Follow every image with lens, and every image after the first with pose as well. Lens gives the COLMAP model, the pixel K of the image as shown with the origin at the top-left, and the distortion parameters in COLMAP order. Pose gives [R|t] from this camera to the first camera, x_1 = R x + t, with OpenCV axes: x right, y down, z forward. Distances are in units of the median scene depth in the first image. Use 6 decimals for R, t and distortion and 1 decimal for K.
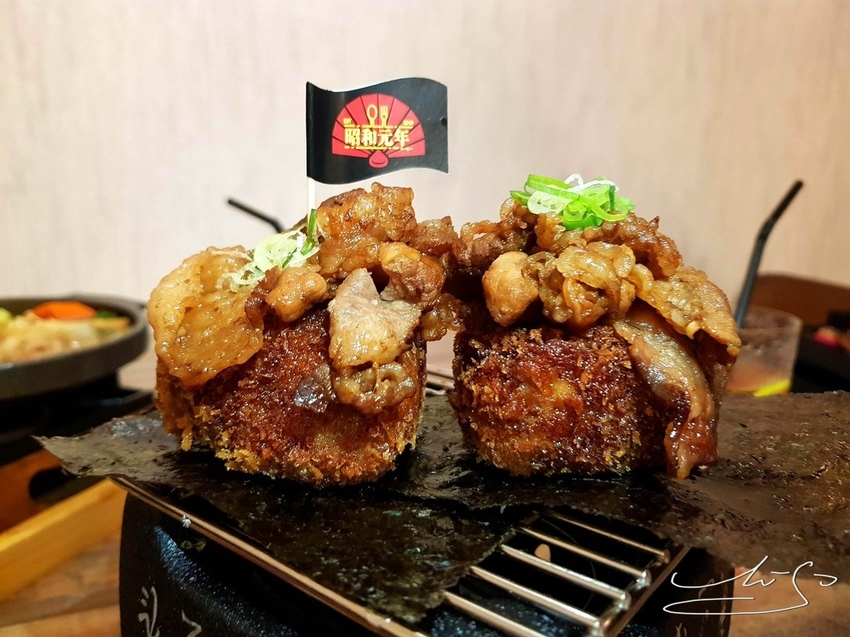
lens RADIAL K [[678.2, 0, 394.0], [0, 678.2, 317.4], [0, 0, 1]] dist [-0.005664, -0.009142]
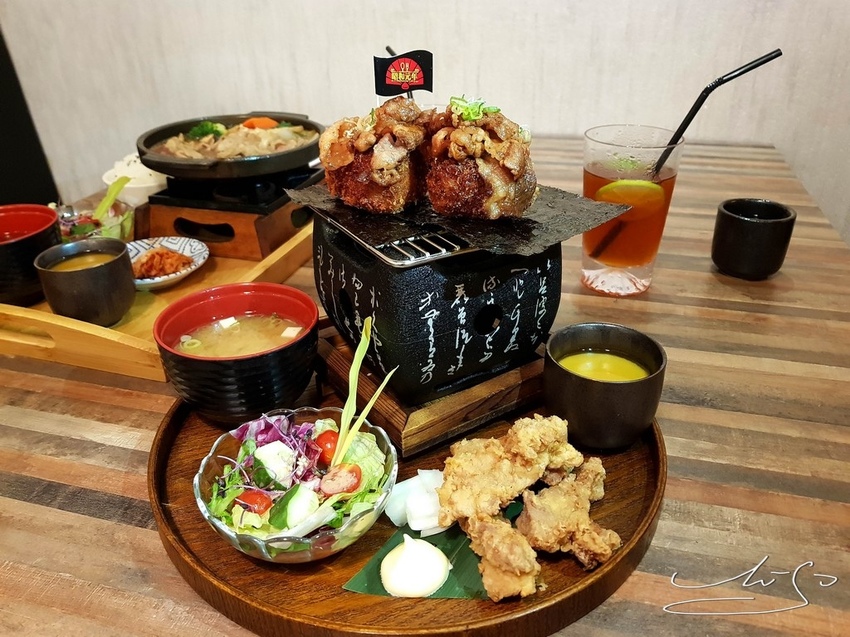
lens RADIAL K [[678.2, 0, 394.0], [0, 678.2, 317.4], [0, 0, 1]] dist [-0.005664, -0.009142]
pose [[0.926683, 0.146651, -0.346053, 0.978210], [-0.040715, 0.954486, 0.295465, -0.163604], [0.373633, -0.259713, 0.890476, -1.528681]]
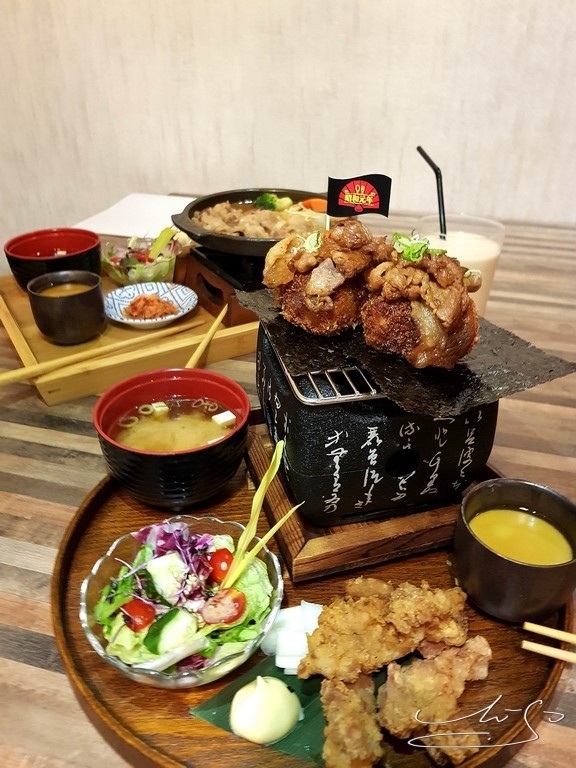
lens RADIAL K [[612.7, 0, 288.0], [0, 612.7, 384.0], [0, 0, 1]] dist [-0.005664, -0.009142]
pose [[0.799481, 0.312018, -0.513298, 1.147899], [-0.126862, 0.922942, 0.363435, -0.445962], [0.587142, -0.225441, 0.777458, -1.004220]]
